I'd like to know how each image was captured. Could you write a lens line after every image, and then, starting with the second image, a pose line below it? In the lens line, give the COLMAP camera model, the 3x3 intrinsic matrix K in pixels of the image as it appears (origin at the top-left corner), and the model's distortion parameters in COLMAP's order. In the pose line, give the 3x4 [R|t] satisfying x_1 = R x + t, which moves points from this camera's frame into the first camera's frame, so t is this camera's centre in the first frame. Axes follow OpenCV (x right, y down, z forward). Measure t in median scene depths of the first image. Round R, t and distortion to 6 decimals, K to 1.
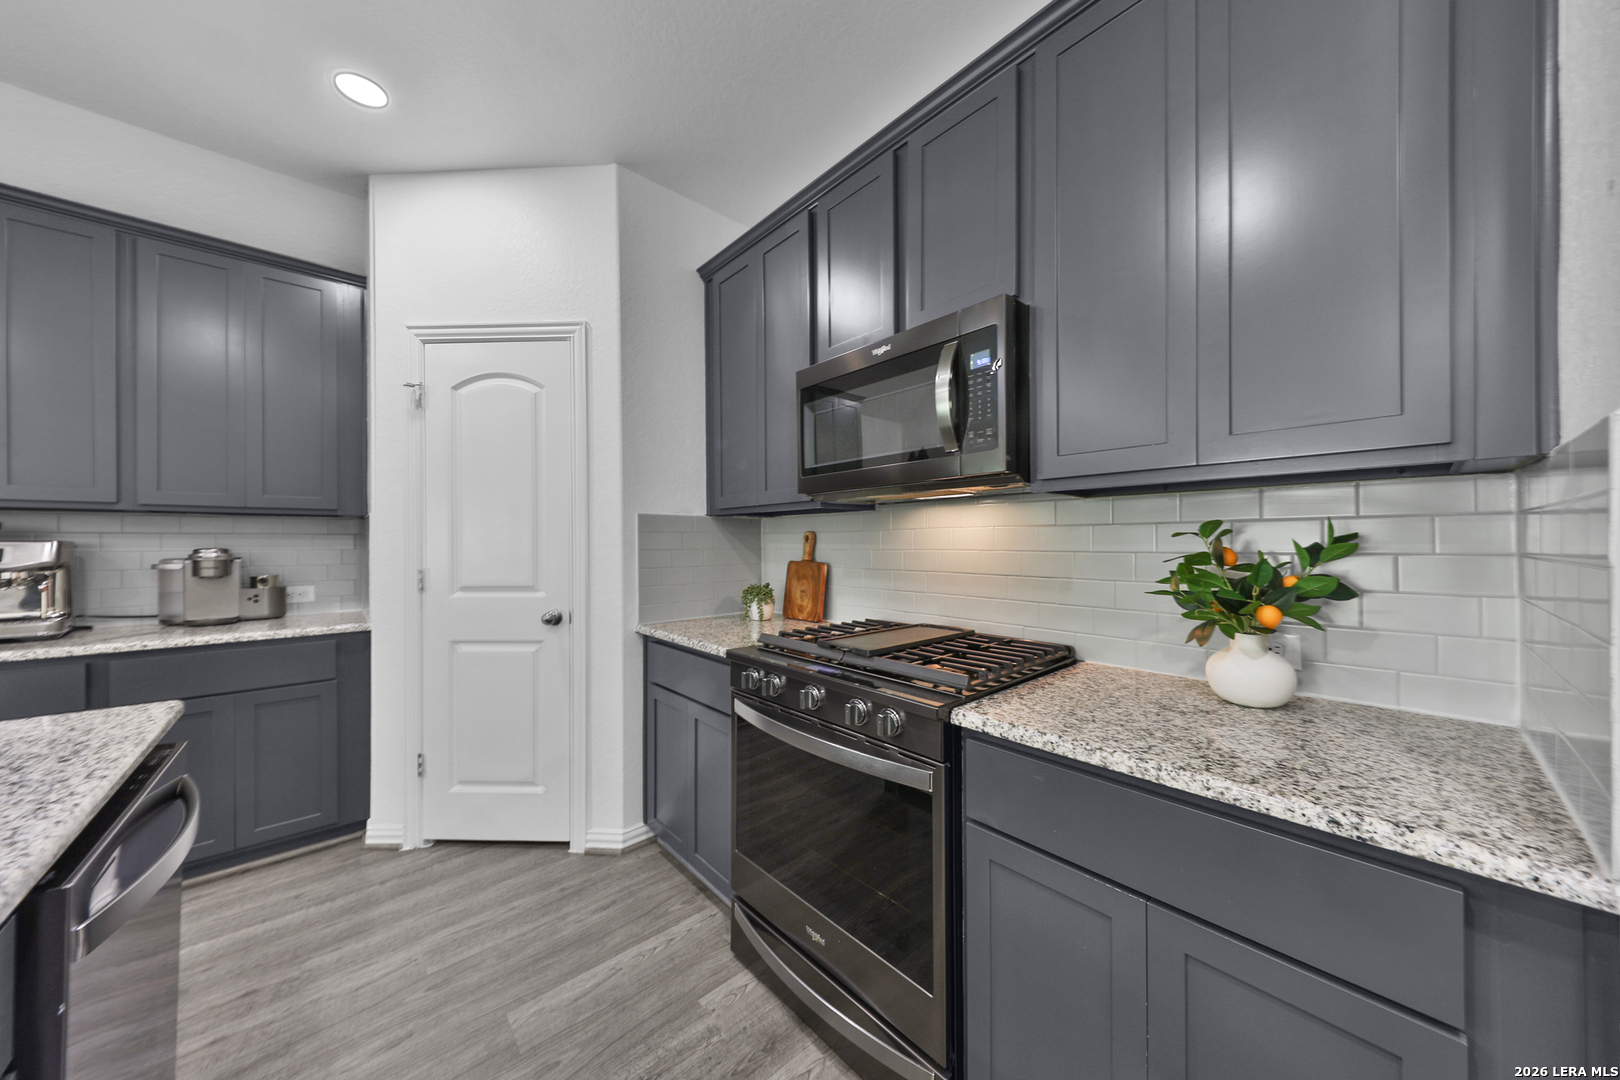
lens RADIAL K [[542.5, 0, 822.9], [0, 542.5, 541.6], [0, 0, 1]] dist [0.020373, -0.005540]
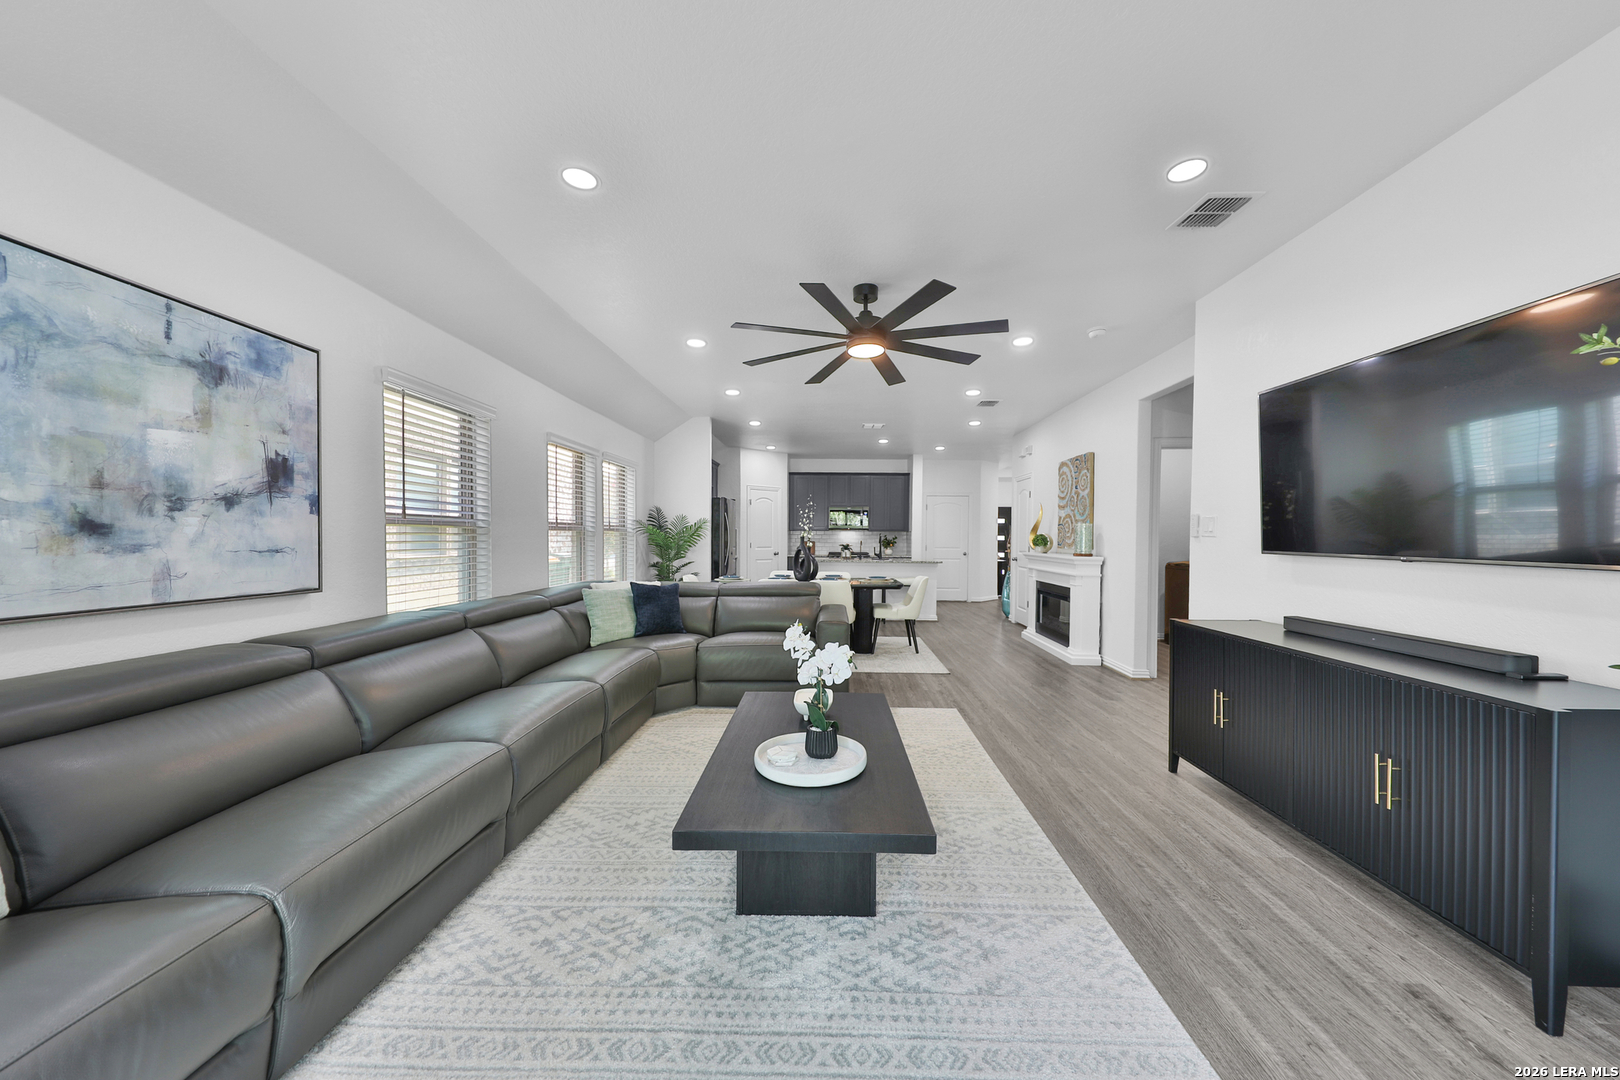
lens RADIAL K [[570.6, 0, 816.4], [0, 570.6, 554.6], [0, 0, 1]] dist [0.025215, -0.006570]
pose [[0.689948, -0.015379, 0.723696, -3.636655], [-0.007995, 0.999551, 0.028864, 0.008823], [-0.723815, -0.025700, 0.689515, -2.461352]]
